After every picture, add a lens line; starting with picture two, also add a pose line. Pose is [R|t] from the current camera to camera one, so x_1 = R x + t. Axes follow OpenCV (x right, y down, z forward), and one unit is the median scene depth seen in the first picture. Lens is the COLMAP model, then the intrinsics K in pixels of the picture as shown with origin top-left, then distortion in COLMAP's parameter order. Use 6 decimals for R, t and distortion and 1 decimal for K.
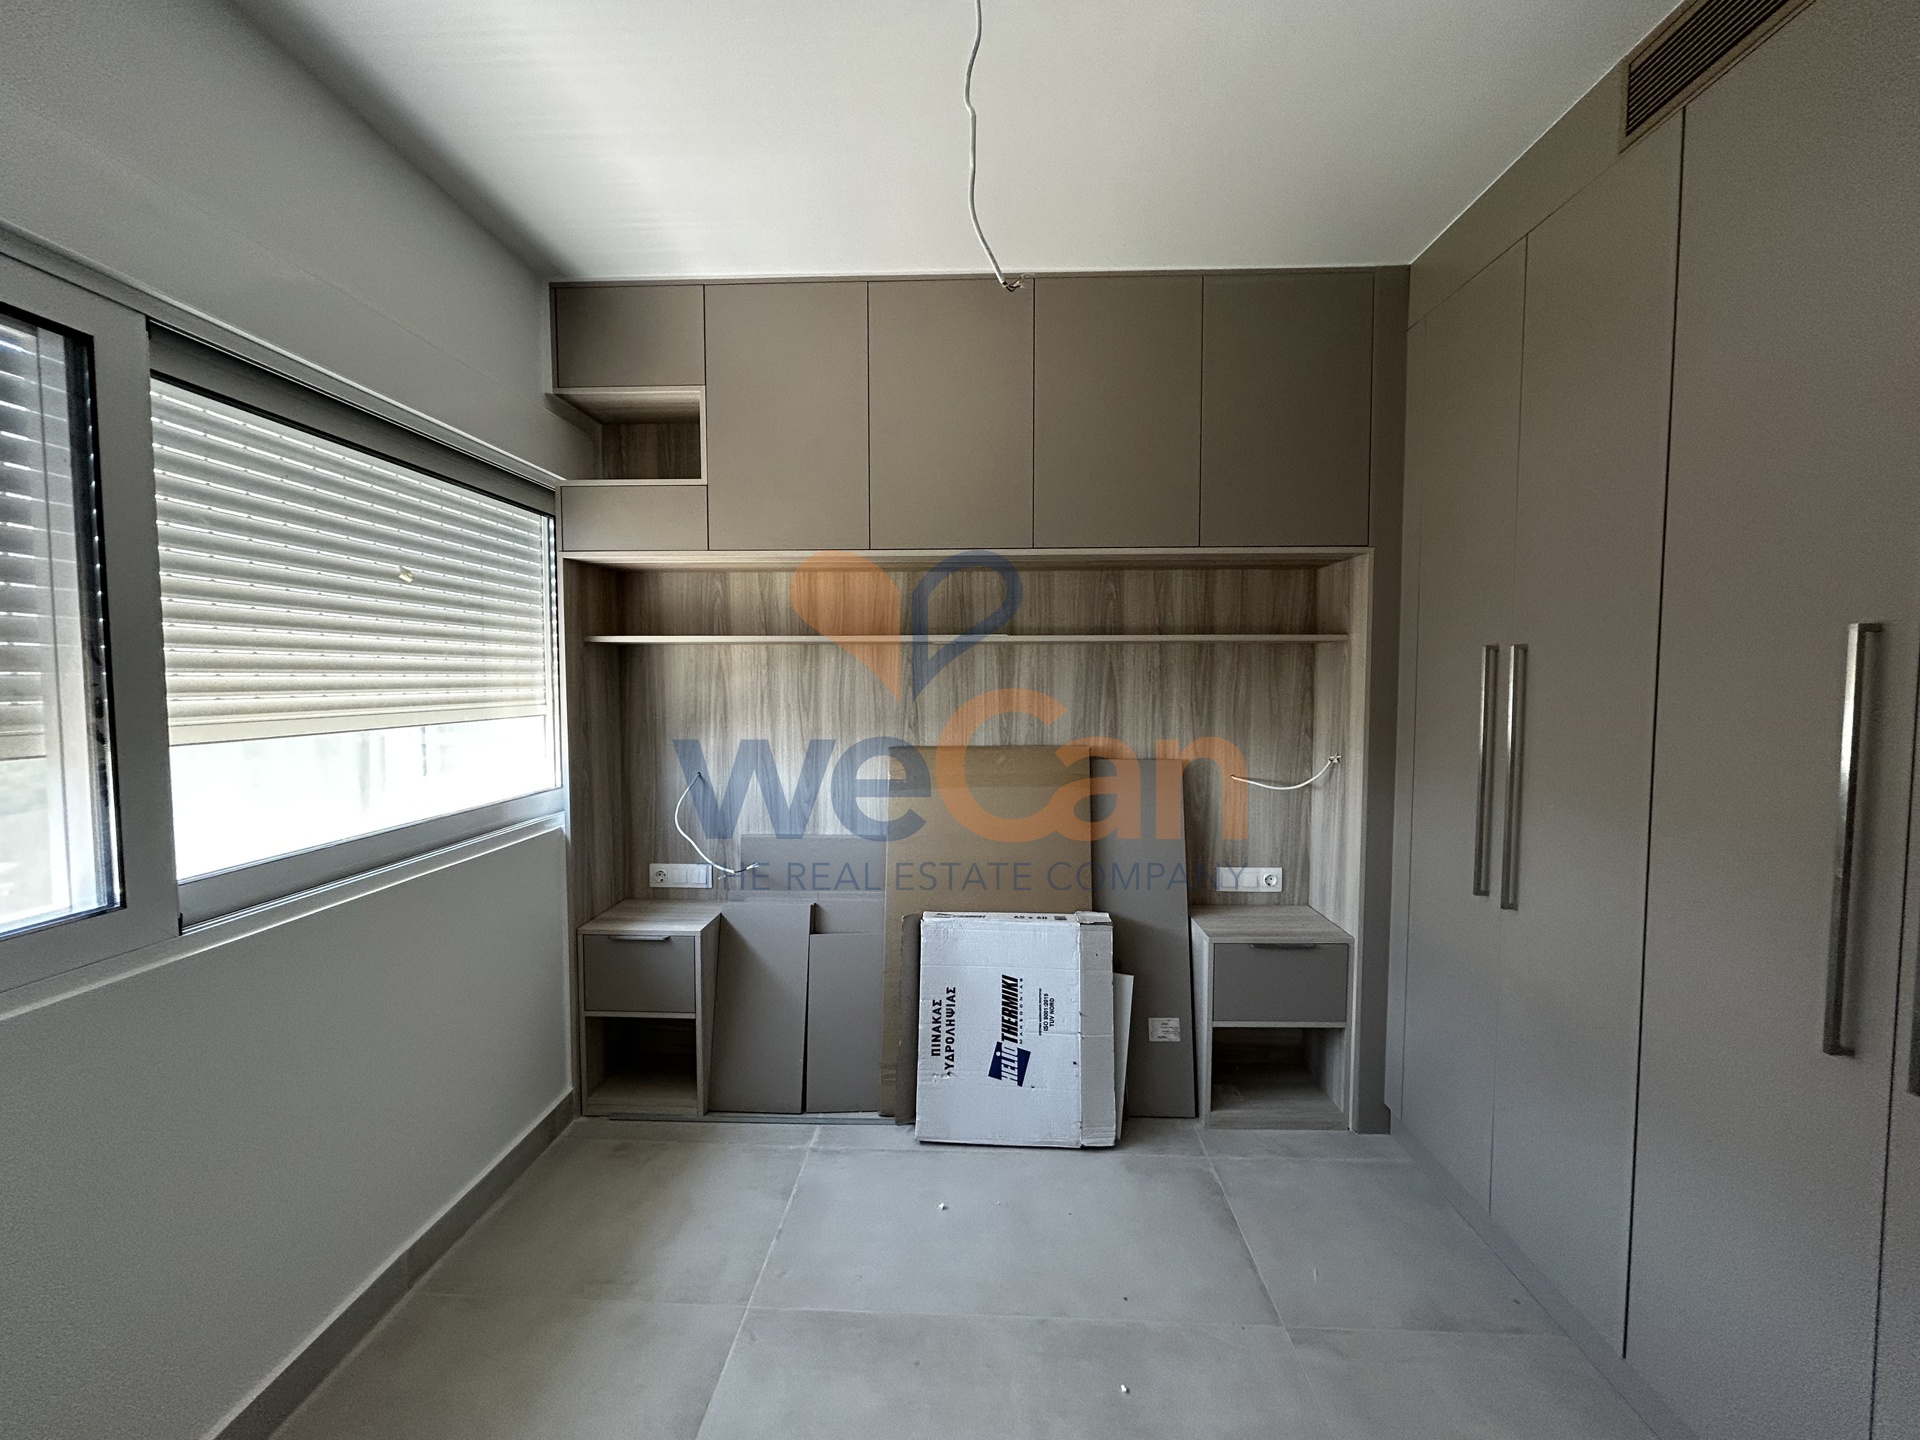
lens RADIAL K [[773.8, 0, 958.4], [0, 773.8, 717.6], [0, 0, 1]] dist [-0.002178, -0.000365]
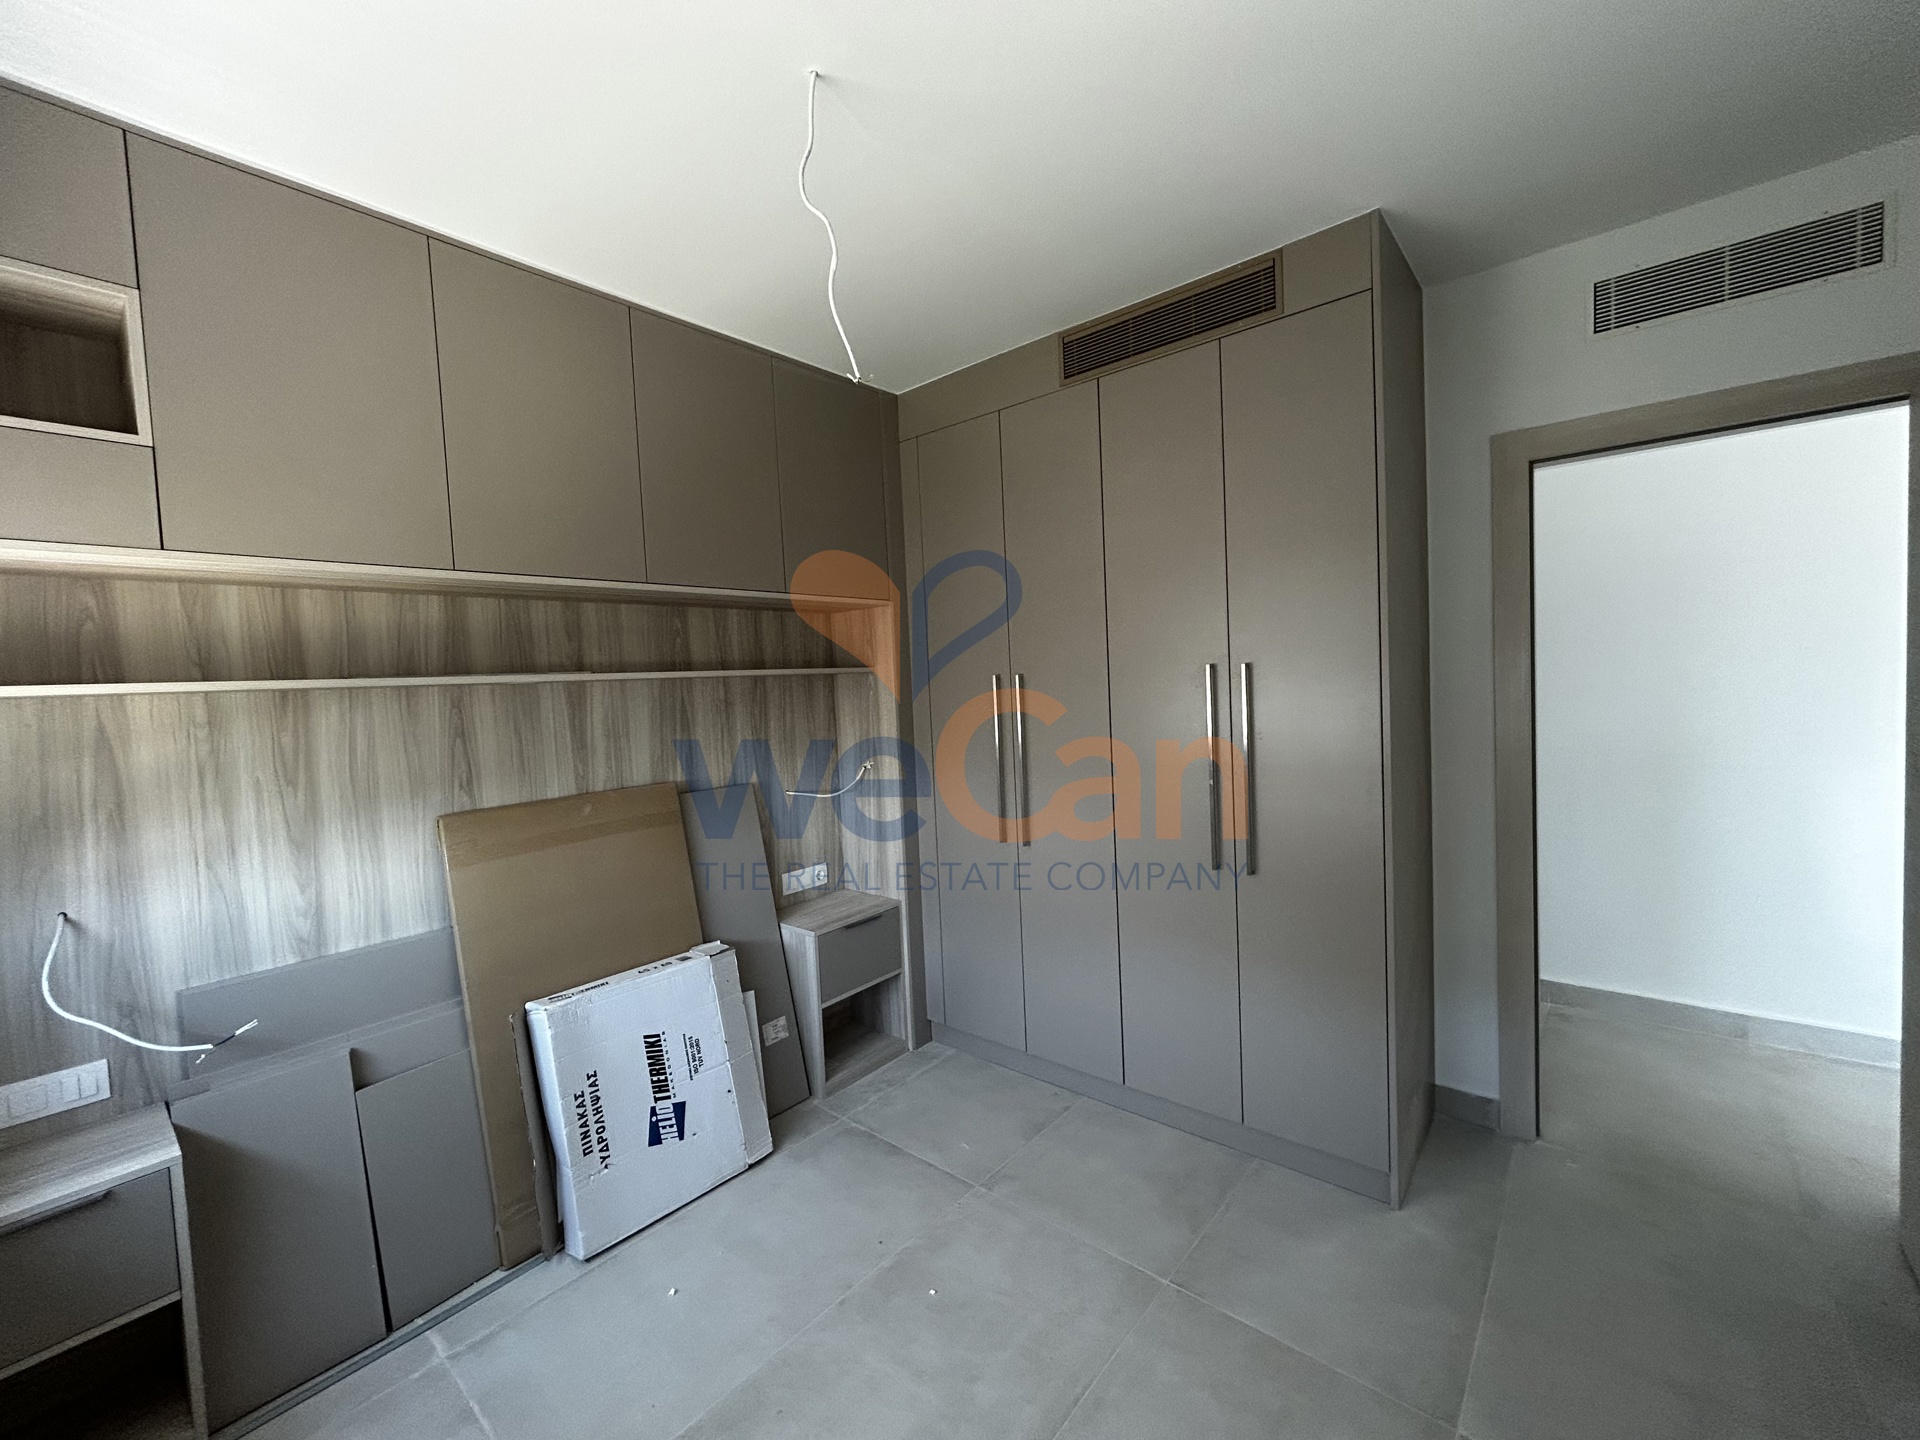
lens RADIAL K [[771.3, 0, 957.2], [0, 771.3, 719.2], [0, 0, 1]] dist [0.000239, 0.000497]
pose [[0.618606, -0.065429, 0.782972, -0.417265], [0.088533, 0.995985, 0.013282, -0.027533], [-0.780698, 0.061102, 0.621915, 0.101300]]
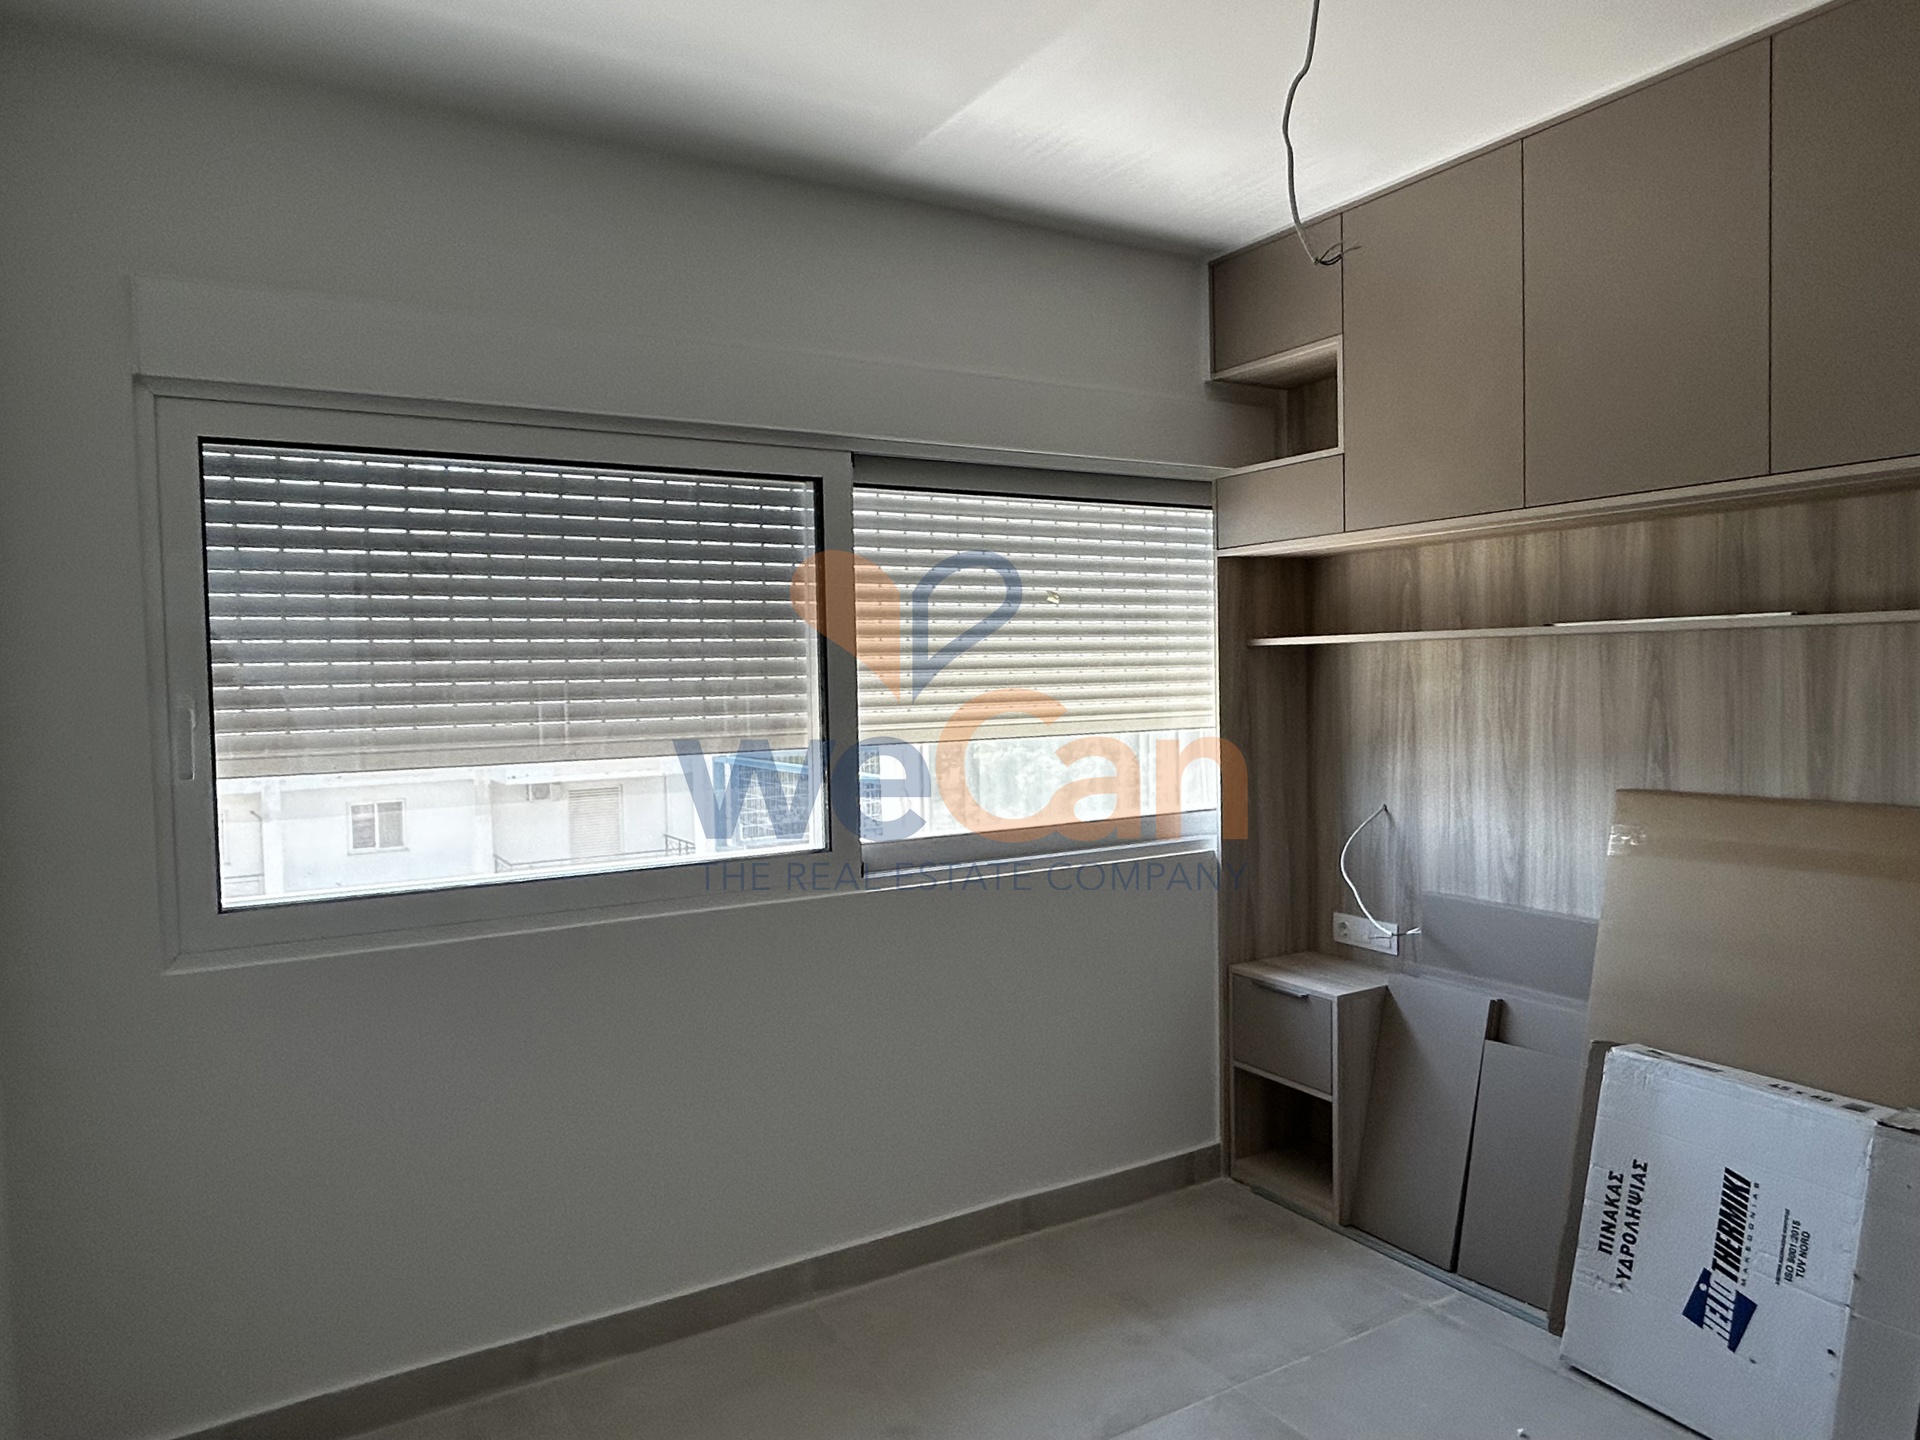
lens RADIAL K [[1241.3, 0, 954.3], [0, 1241.3, 714.9], [0, 0, 1]] dist [-0.001721, -0.004262]
pose [[0.550868, 0.019508, -0.834364, 0.540520], [-0.025153, 0.999661, 0.006766, -0.020562], [0.834213, 0.017260, 0.551172, -0.067308]]
